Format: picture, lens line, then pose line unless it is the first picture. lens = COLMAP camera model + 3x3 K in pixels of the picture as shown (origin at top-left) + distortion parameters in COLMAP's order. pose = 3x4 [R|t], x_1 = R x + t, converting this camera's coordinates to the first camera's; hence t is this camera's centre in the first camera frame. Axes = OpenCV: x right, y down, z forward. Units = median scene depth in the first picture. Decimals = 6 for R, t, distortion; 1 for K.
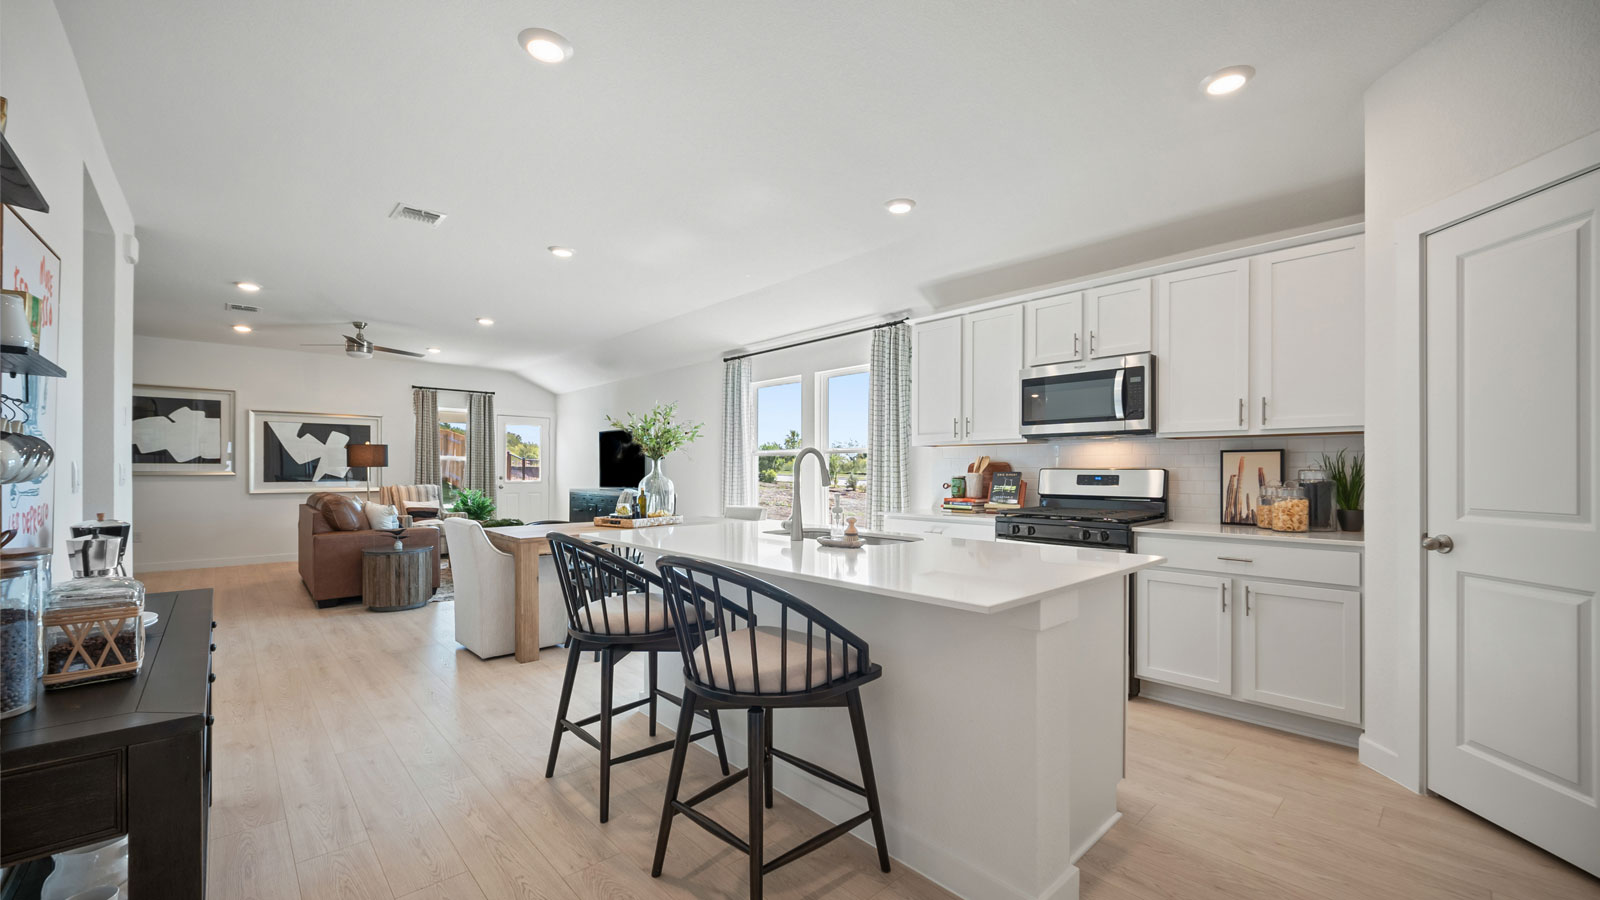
lens RADIAL K [[629.9, 0, 804.7], [0, 629.9, 463.1], [0, 0, 1]] dist [-0.000349, 0.000032]
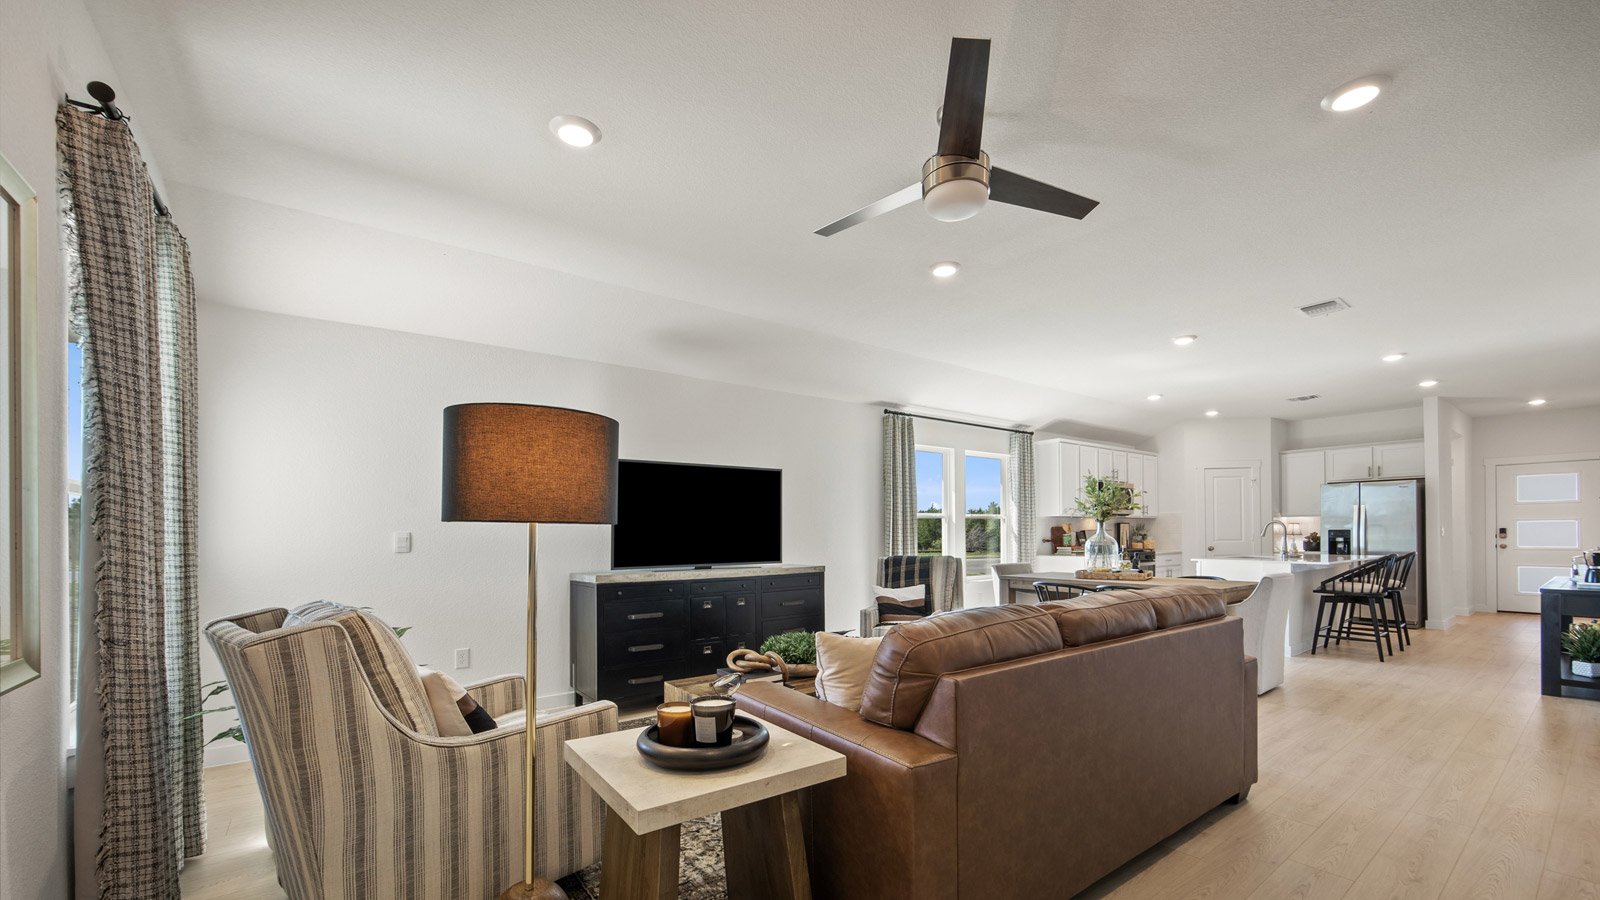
lens RADIAL K [[623.5, 0, 805.6], [0, 623.5, 529.9], [0, 0, 1]] dist [-0.001529, -0.000023]
pose [[0.105777, 0.003690, 0.994383, -1.874239], [-0.002668, 0.999991, -0.003427, 0.018935], [-0.994386, -0.002291, 0.105785, 1.849642]]
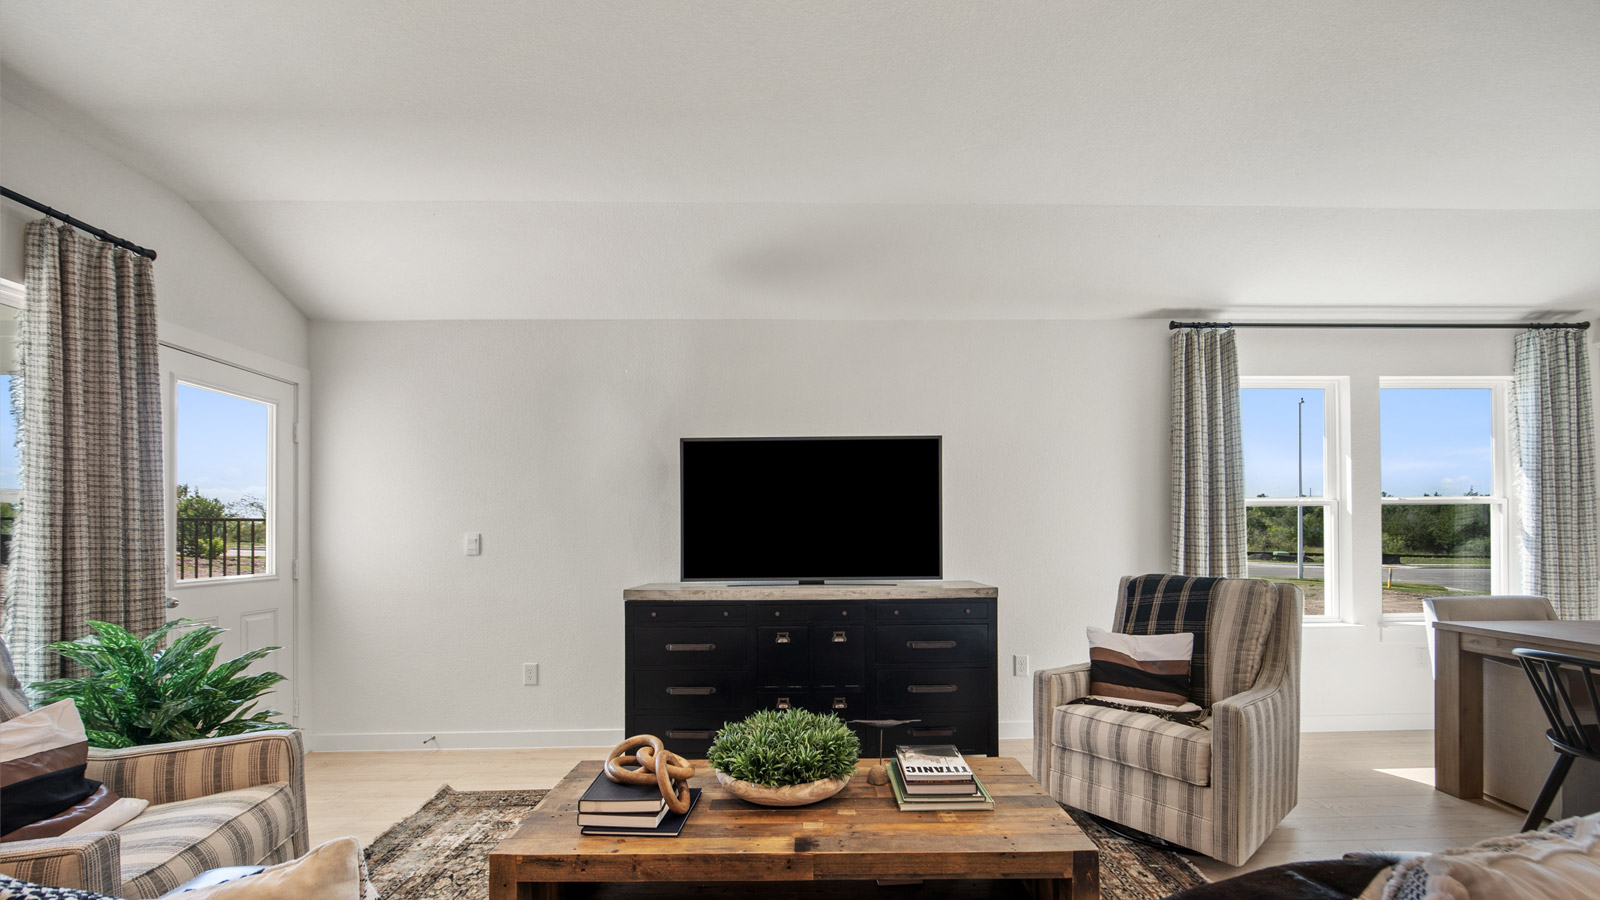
lens RADIAL K [[637.8, 0, 802.9], [0, 637.8, 526.9], [0, 0, 1]] dist [-0.000600, -0.000007]
pose [[0.659461, -0.000378, 0.751739, -1.322149], [0.000016, 1.000000, 0.000489, 0.010963], [-0.751739, -0.000310, 0.659461, 1.584884]]
